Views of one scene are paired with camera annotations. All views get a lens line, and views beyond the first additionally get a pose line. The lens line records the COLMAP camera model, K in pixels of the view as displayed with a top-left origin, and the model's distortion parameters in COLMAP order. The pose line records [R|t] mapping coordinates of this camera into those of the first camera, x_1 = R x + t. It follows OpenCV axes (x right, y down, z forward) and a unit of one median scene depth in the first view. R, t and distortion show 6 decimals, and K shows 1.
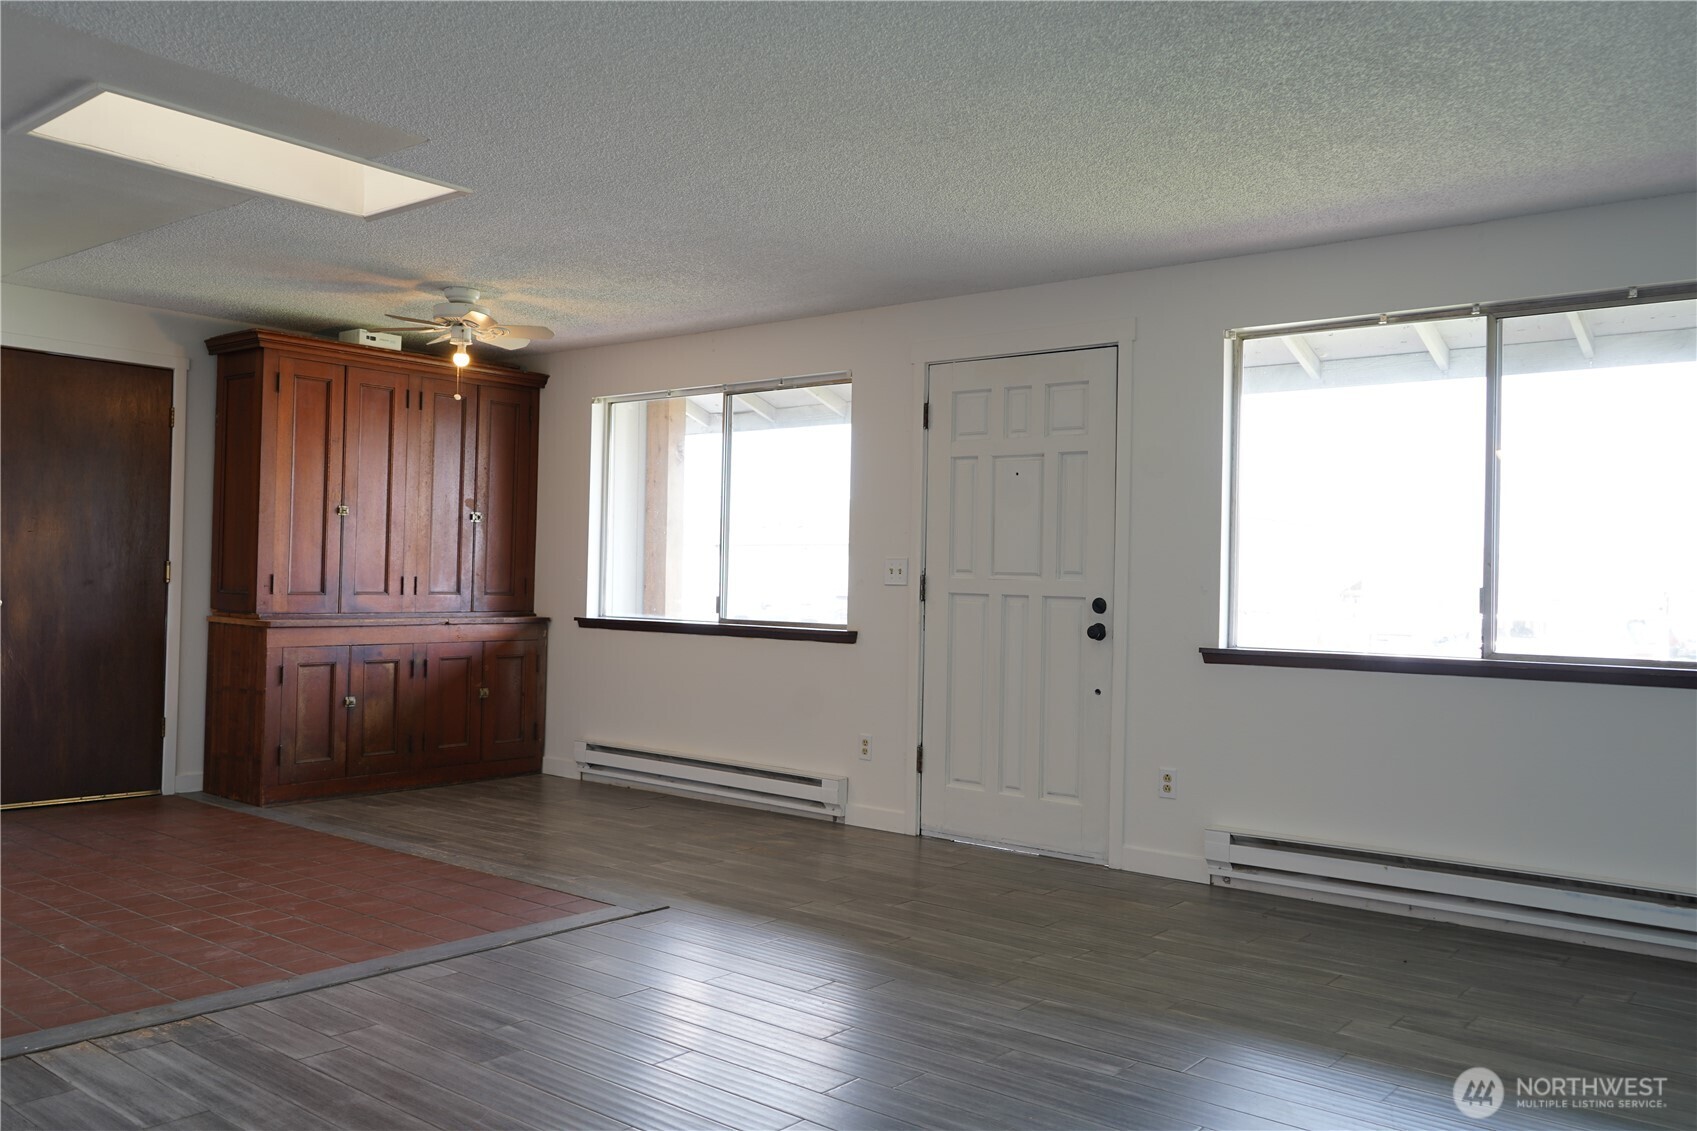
lens RADIAL K [[1355.3, 0, 851.6], [0, 1355.3, 560.1], [0, 0, 1]] dist [-0.013787, -0.001401]
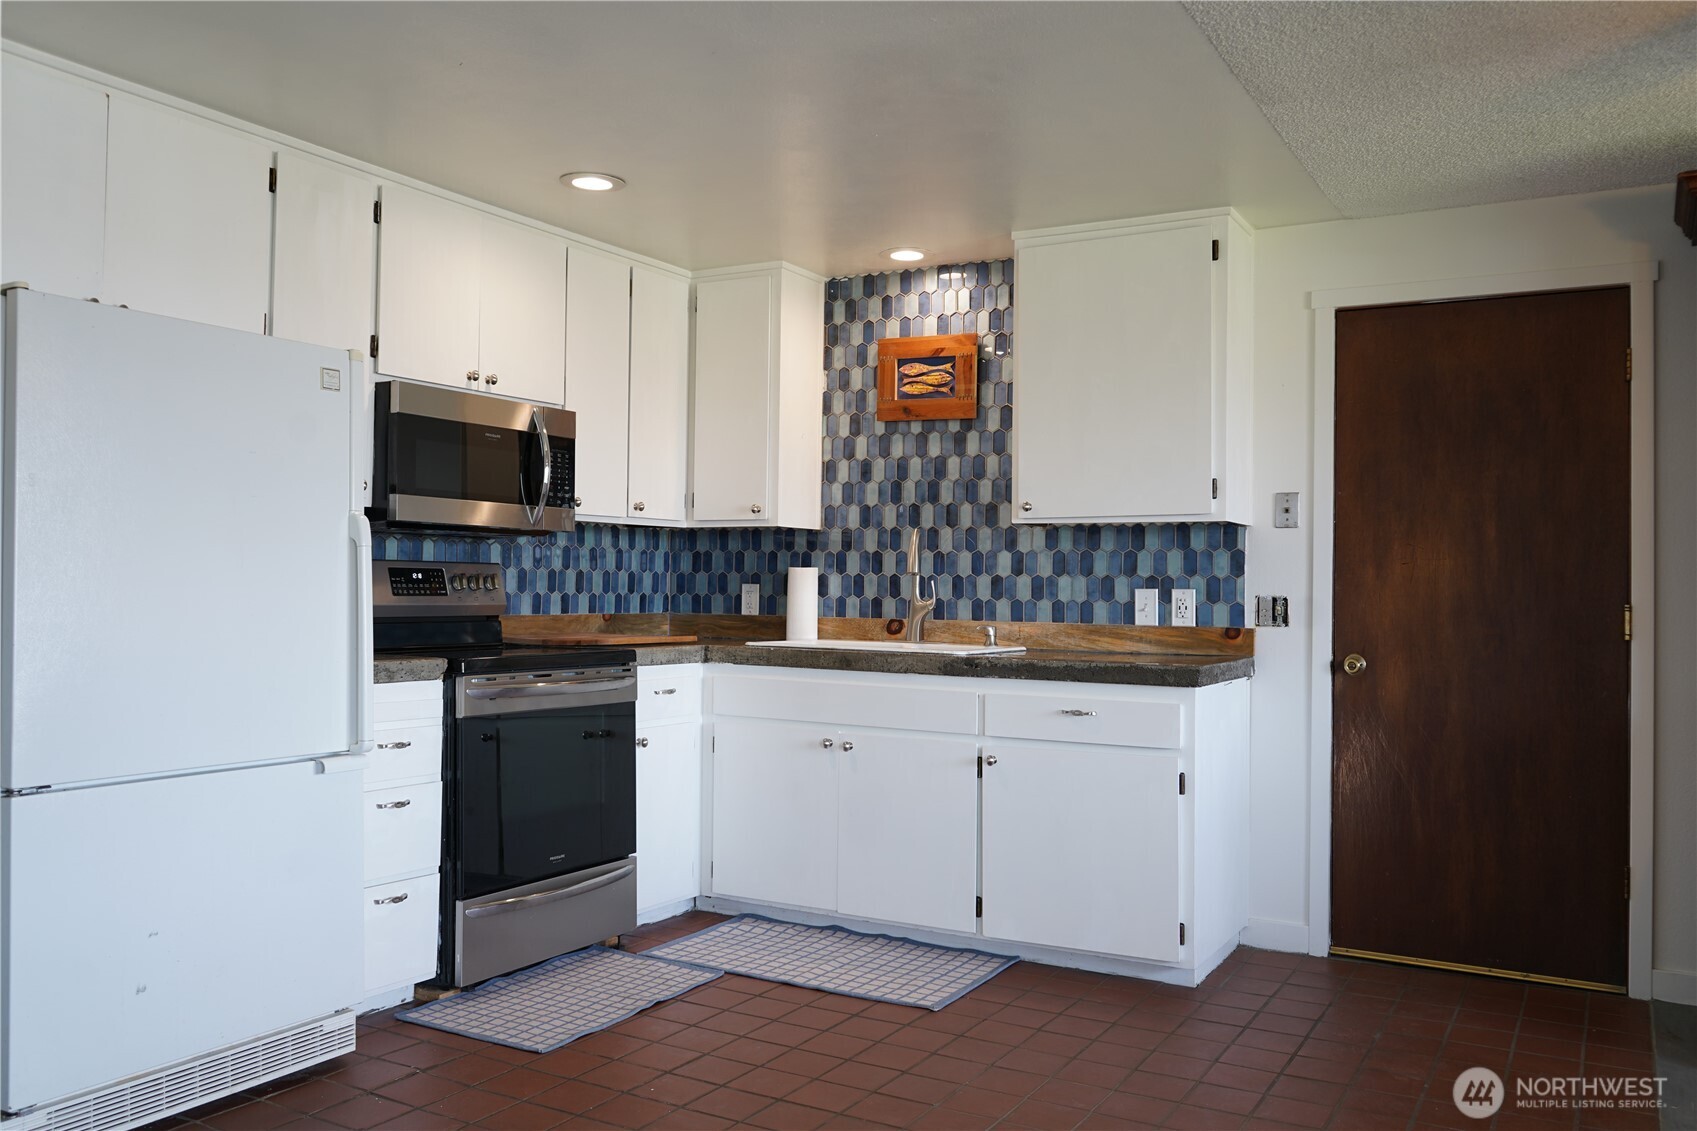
lens RADIAL K [[1394.2, 0, 847.3], [0, 1394.2, 563.3], [0, 0, 1]] dist [-0.011944, 0.004456]
pose [[0.164829, -0.036761, -0.985637, 0.044624], [0.008452, 0.999321, -0.035858, 0.001524], [0.986286, -0.002420, 0.165028, 0.555959]]
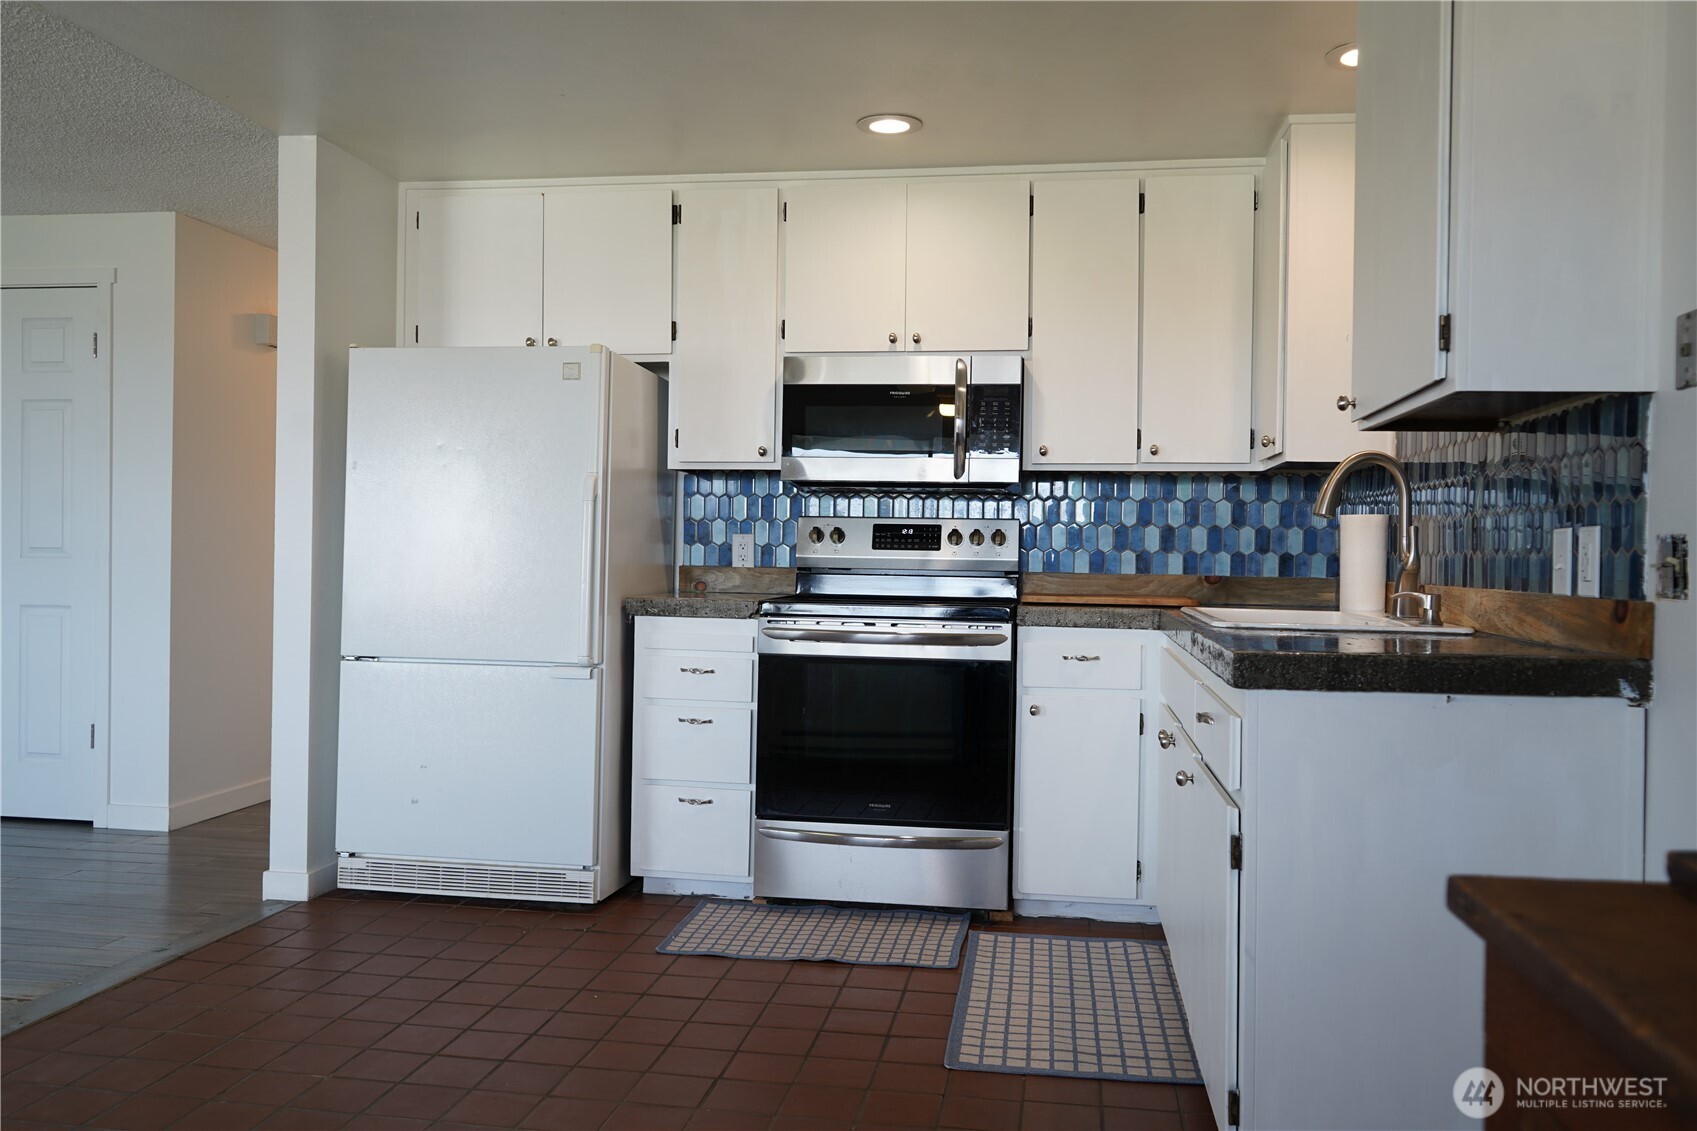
lens RADIAL K [[1355.3, 0, 846.7], [0, 1355.3, 566.0], [0, 0, 1]] dist [-0.013787, -0.001401]
pose [[-0.862237, -0.032530, -0.505460, -0.275038], [-0.027240, 0.999469, -0.017855, 0.013098], [0.505772, -0.001626, -0.862666, 1.056197]]
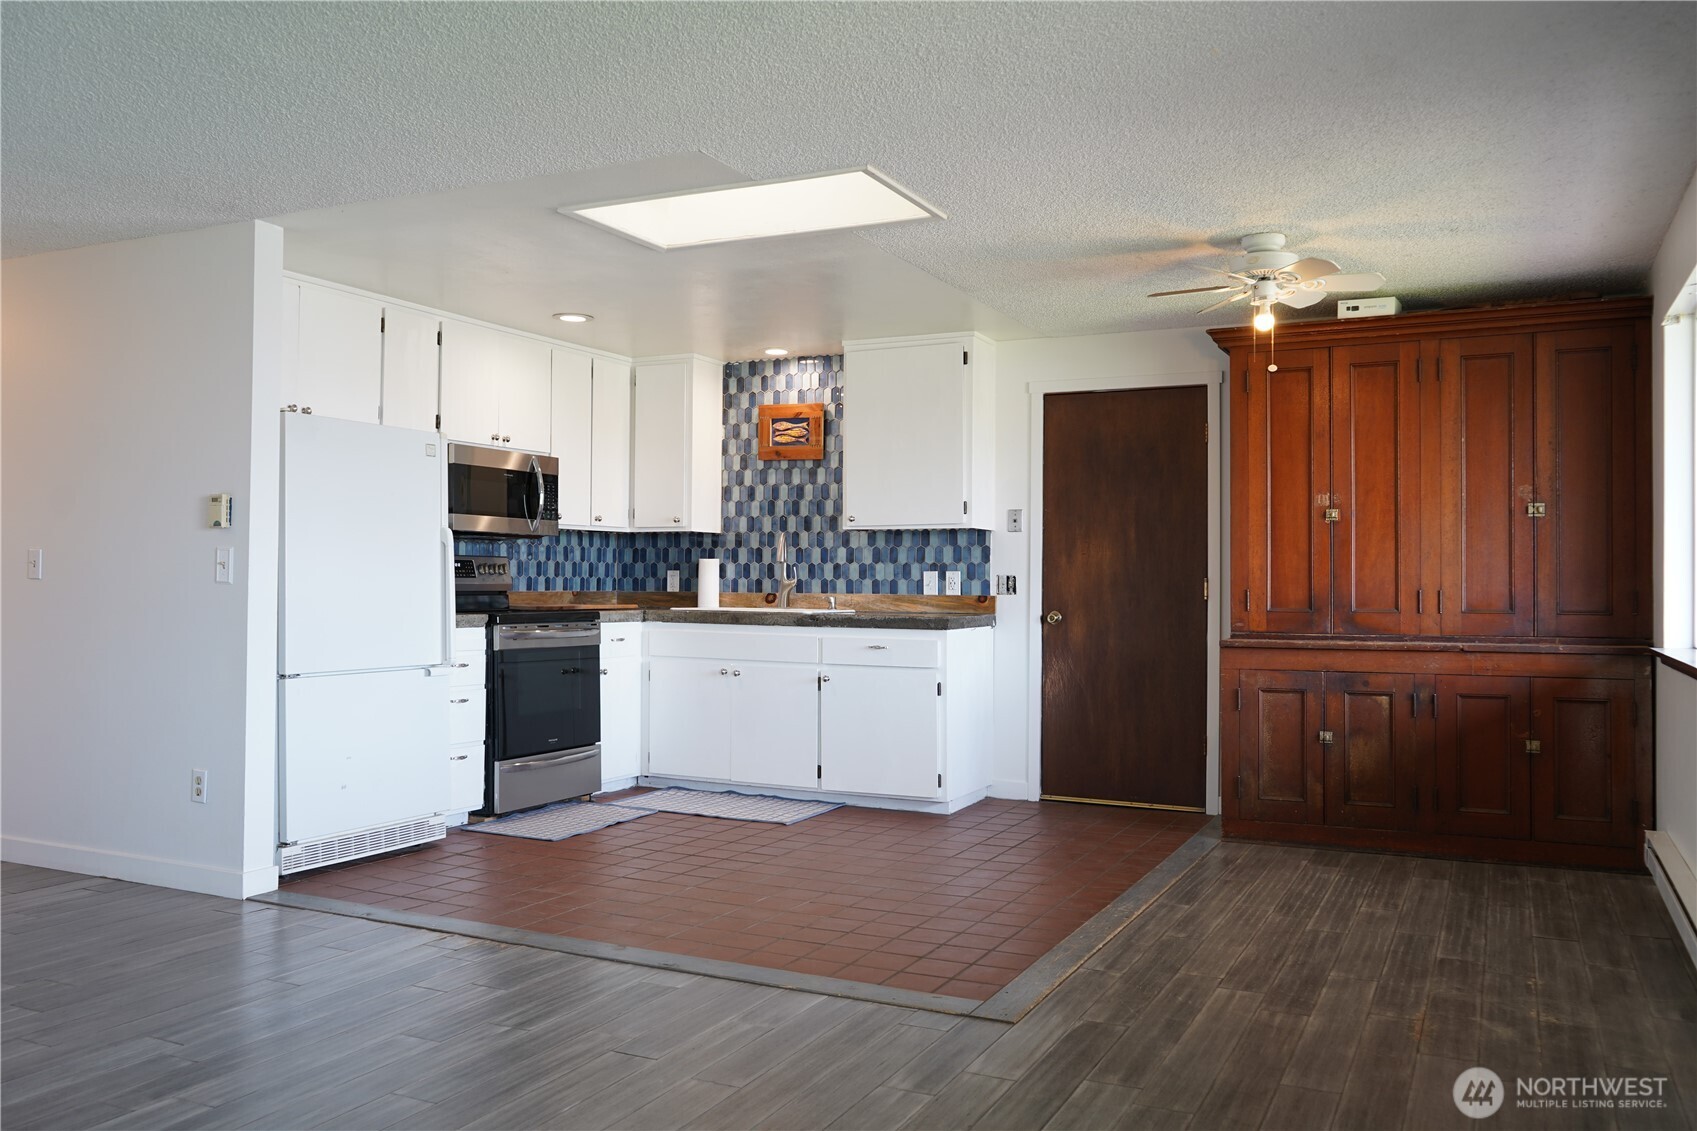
lens RADIAL K [[1355.3, 0, 844.2], [0, 1355.3, 564.0], [0, 0, 1]] dist [-0.013787, -0.001401]
pose [[0.221386, -0.034015, -0.974593, 0.403698], [0.015121, 0.999391, -0.031446, 0.017540], [0.975069, -0.007775, 0.221766, 0.519226]]
